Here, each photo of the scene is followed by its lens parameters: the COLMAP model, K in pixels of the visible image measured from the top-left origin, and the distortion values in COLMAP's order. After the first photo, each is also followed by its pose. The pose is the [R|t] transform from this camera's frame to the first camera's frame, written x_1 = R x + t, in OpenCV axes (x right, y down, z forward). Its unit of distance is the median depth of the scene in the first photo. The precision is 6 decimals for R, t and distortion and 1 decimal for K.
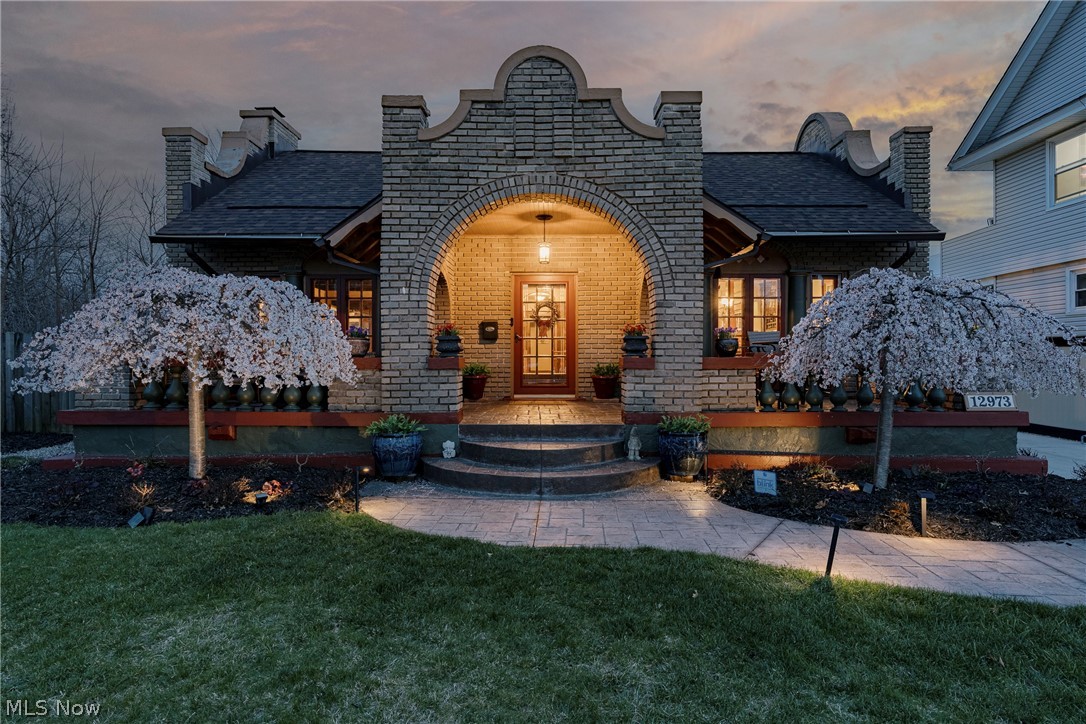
lens RADIAL K [[626.6, 0, 545.9], [0, 626.6, 353.0], [0, 0, 1]] dist [-0.000909, 0.000462]
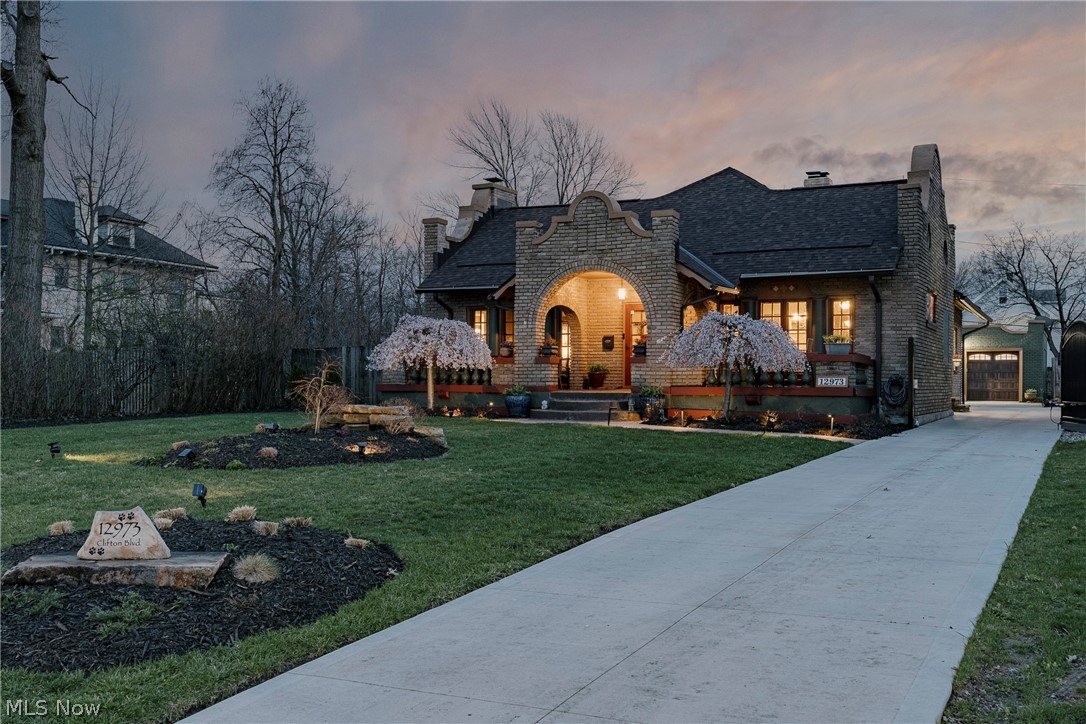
lens RADIAL K [[1064.2, 0, 543.2], [0, 1064.2, 363.7], [0, 0, 1]] dist [0.002624, 0.000000]
pose [[0.898728, -0.002198, -0.438501, 1.093376], [-0.003232, 0.999927, -0.011636, 0.055835], [0.438495, 0.011875, 0.898655, -1.665133]]
